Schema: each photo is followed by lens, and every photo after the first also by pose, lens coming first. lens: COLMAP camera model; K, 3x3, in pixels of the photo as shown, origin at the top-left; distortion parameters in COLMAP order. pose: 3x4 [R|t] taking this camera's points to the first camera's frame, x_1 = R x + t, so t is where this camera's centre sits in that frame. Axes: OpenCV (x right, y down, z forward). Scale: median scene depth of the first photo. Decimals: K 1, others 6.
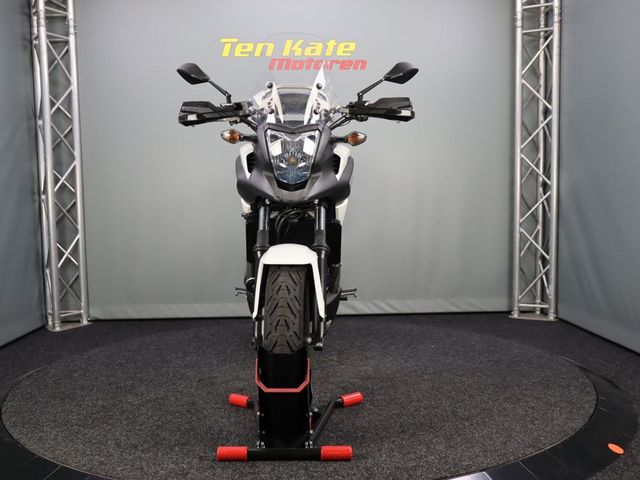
lens RADIAL K [[659.6, 0, 325.9], [0, 659.6, 241.3], [0, 0, 1]] dist [-0.015441, 0.000000]
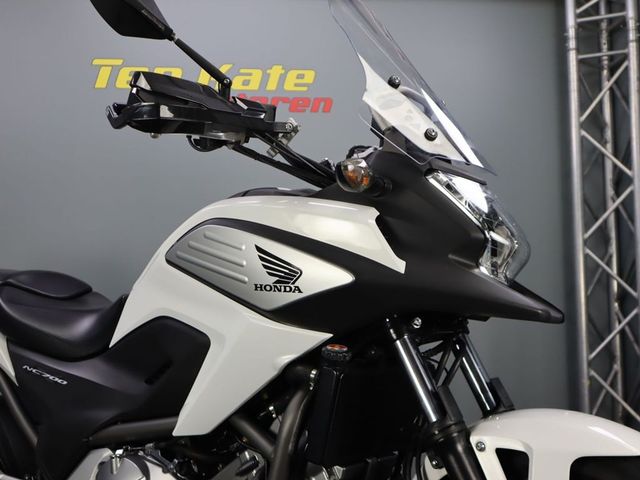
lens RADIAL K [[820.7, 0, 321.7], [0, 820.7, 245.3], [0, 0, 1]] dist [0.001197, 0.000000]
pose [[0.997381, 0.002961, 0.072268, -0.003958], [0.008373, 0.987718, -0.156022, -0.017589], [-0.071843, 0.156219, 0.985106, 0.261199]]
